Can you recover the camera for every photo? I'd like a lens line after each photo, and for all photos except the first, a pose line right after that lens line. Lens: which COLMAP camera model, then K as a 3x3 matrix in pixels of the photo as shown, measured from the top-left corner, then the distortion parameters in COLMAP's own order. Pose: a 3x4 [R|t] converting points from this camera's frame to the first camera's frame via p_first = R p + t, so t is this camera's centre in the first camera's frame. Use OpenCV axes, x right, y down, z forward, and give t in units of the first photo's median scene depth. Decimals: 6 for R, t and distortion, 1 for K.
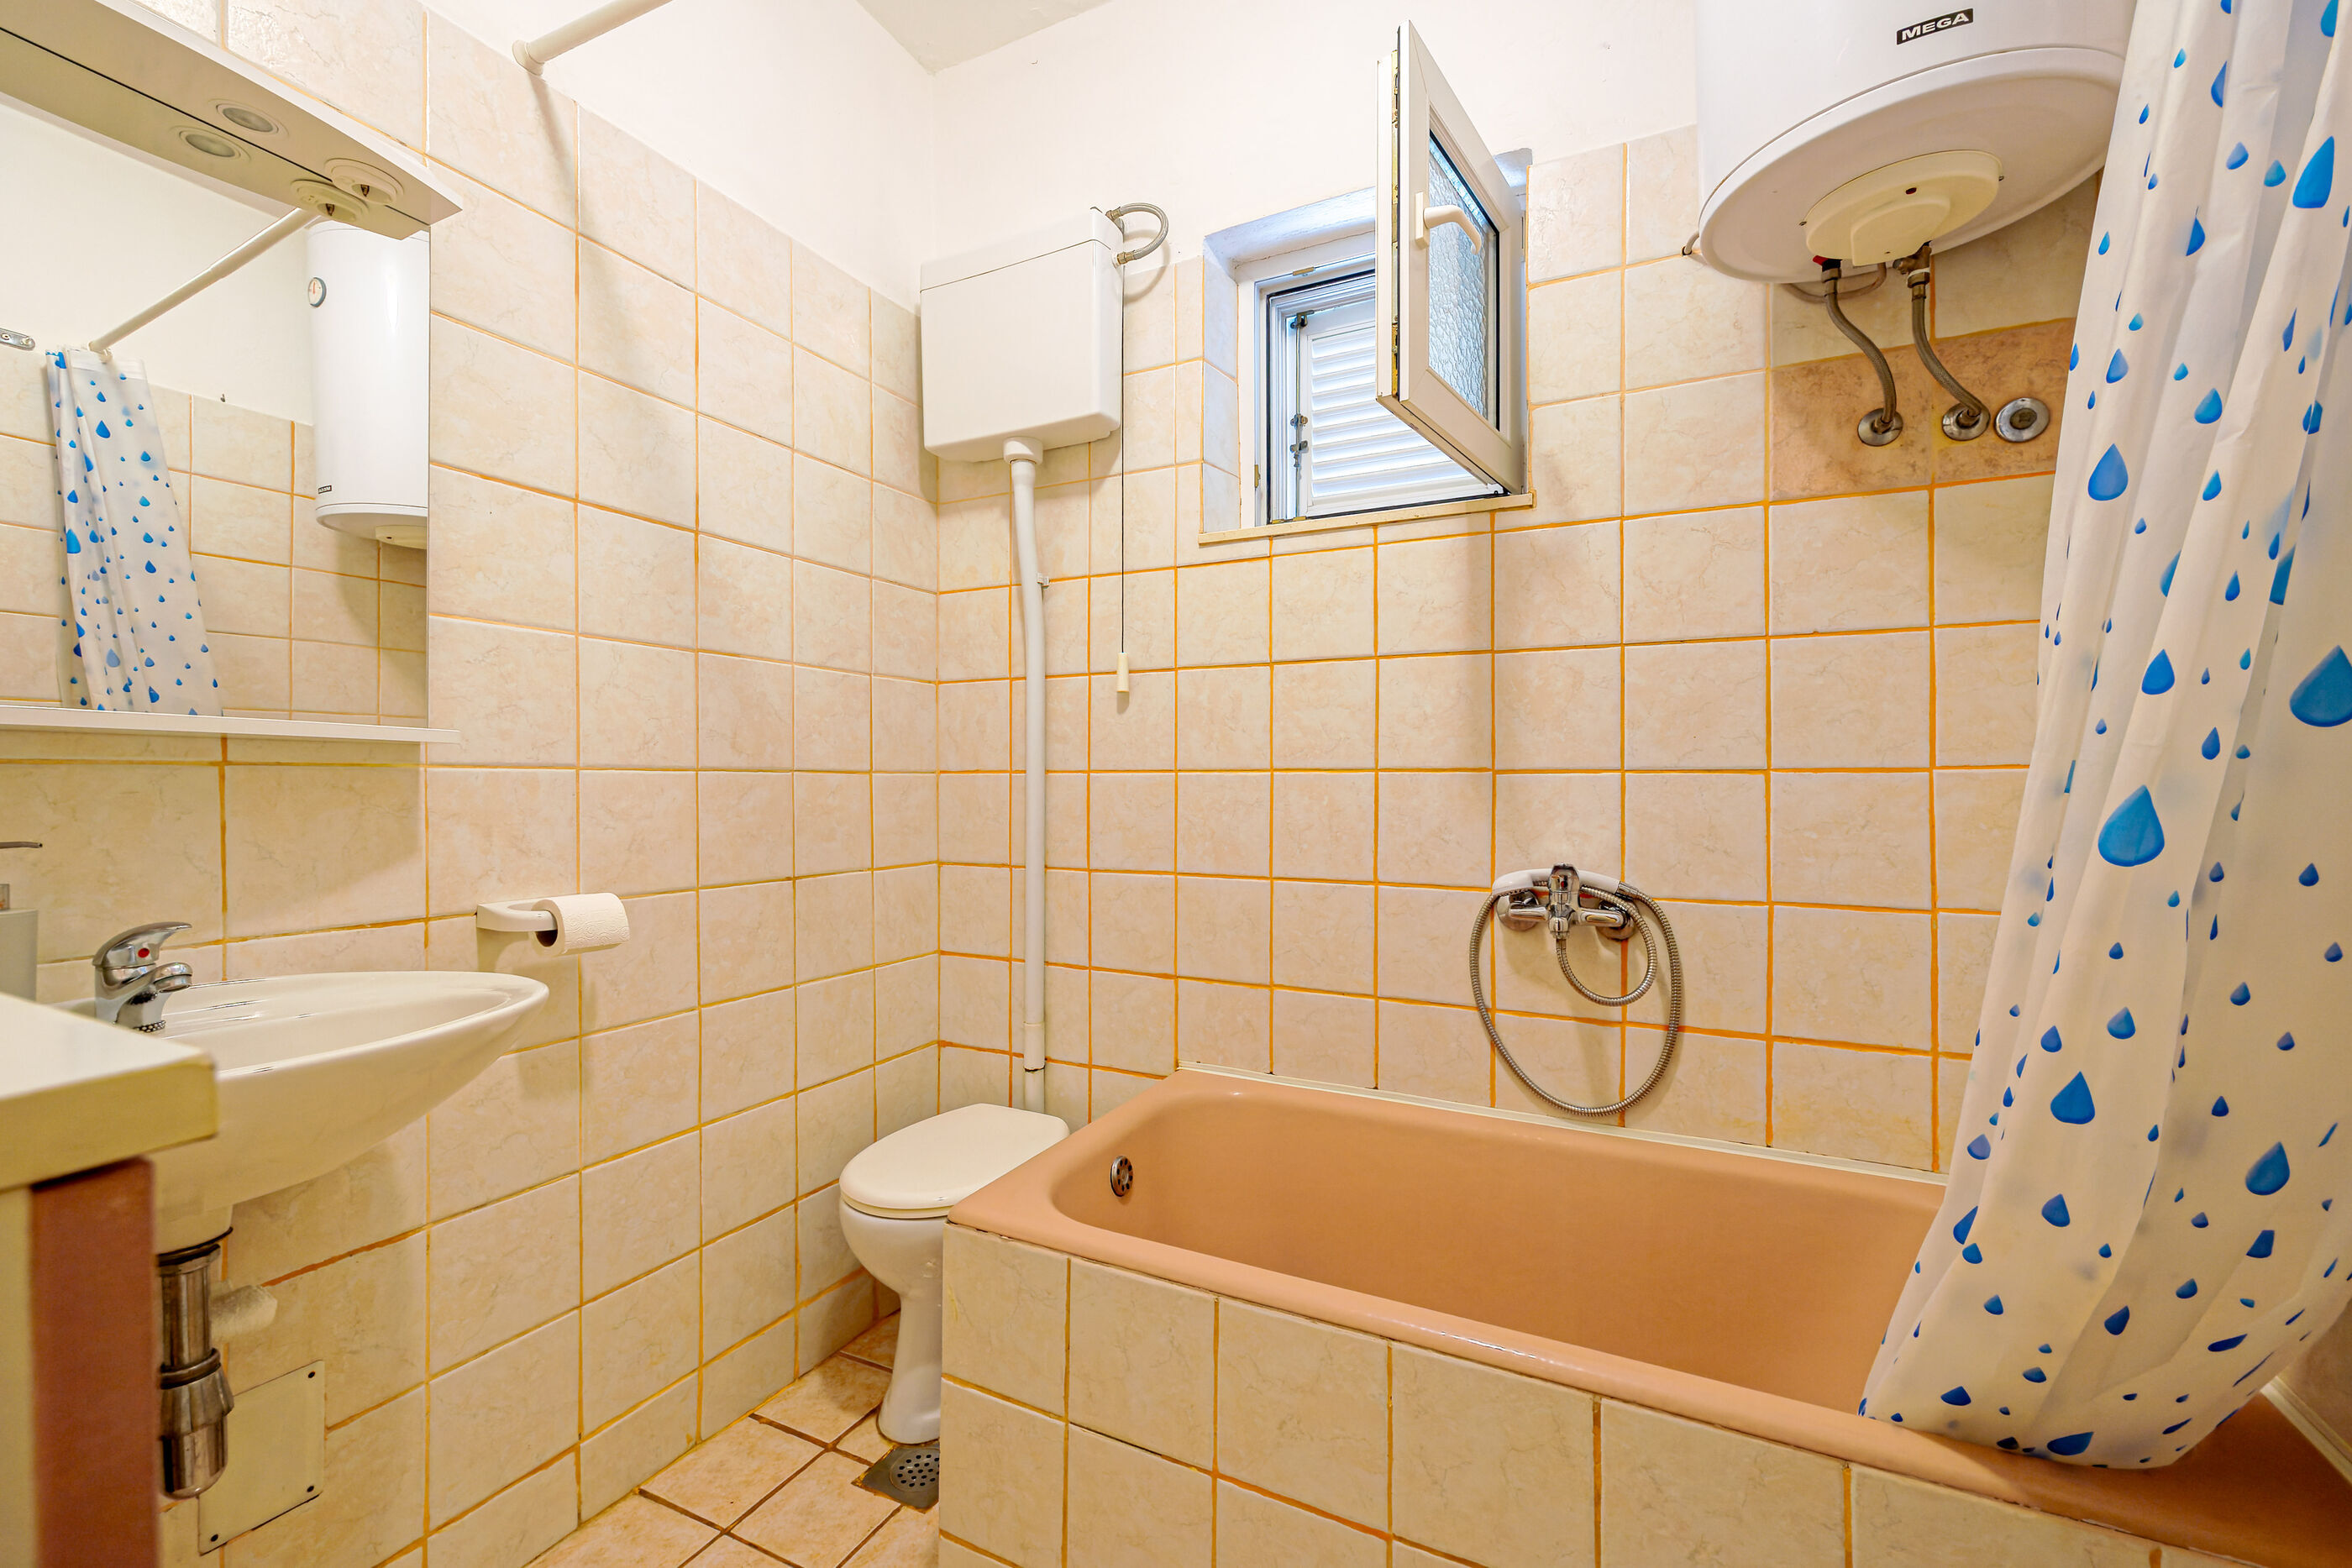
lens RADIAL K [[955.7, 0, 1176.0], [0, 955.7, 784.0], [0, 0, 1]] dist [0.000304, 0.000433]
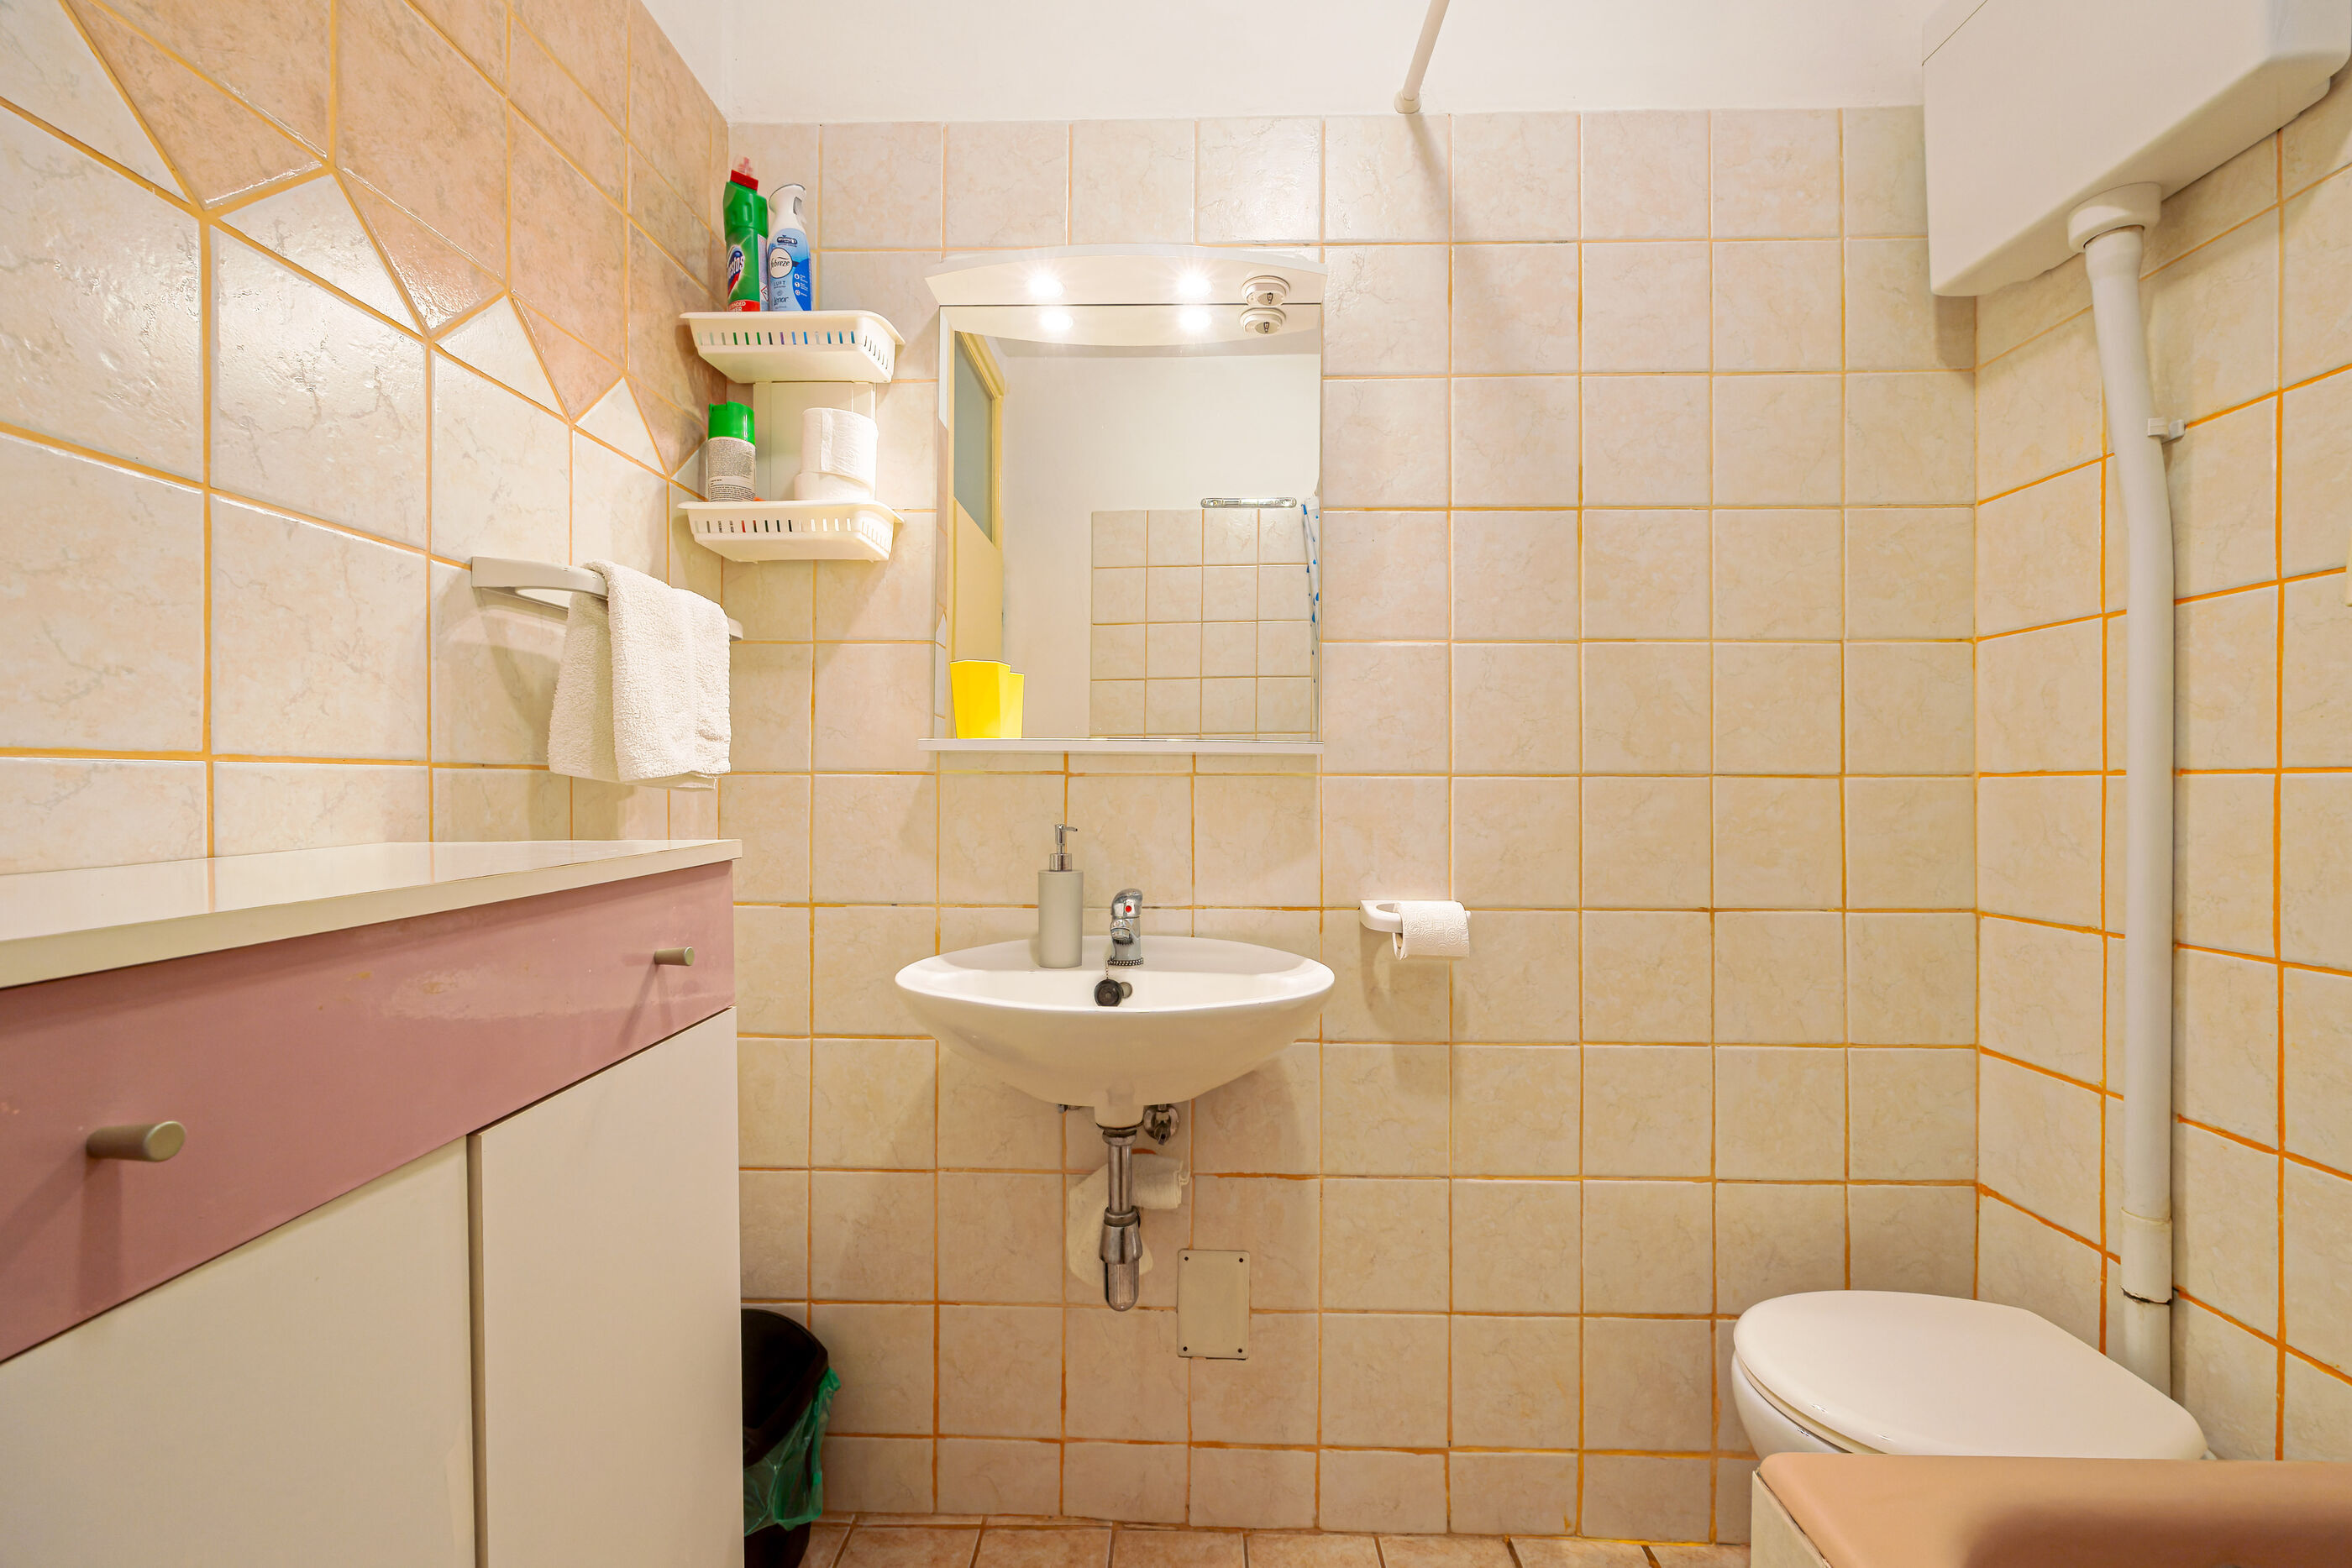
lens RADIAL K [[943.9, 0, 1176.0], [0, 943.9, 784.0], [0, 0, 1]] dist [-0.000236, 0.000097]
pose [[0.429721, -0.001402, -0.902961, 0.121784], [-0.003009, 0.999991, -0.002985, -0.002725], [0.902957, 0.004000, 0.429713, 0.264284]]
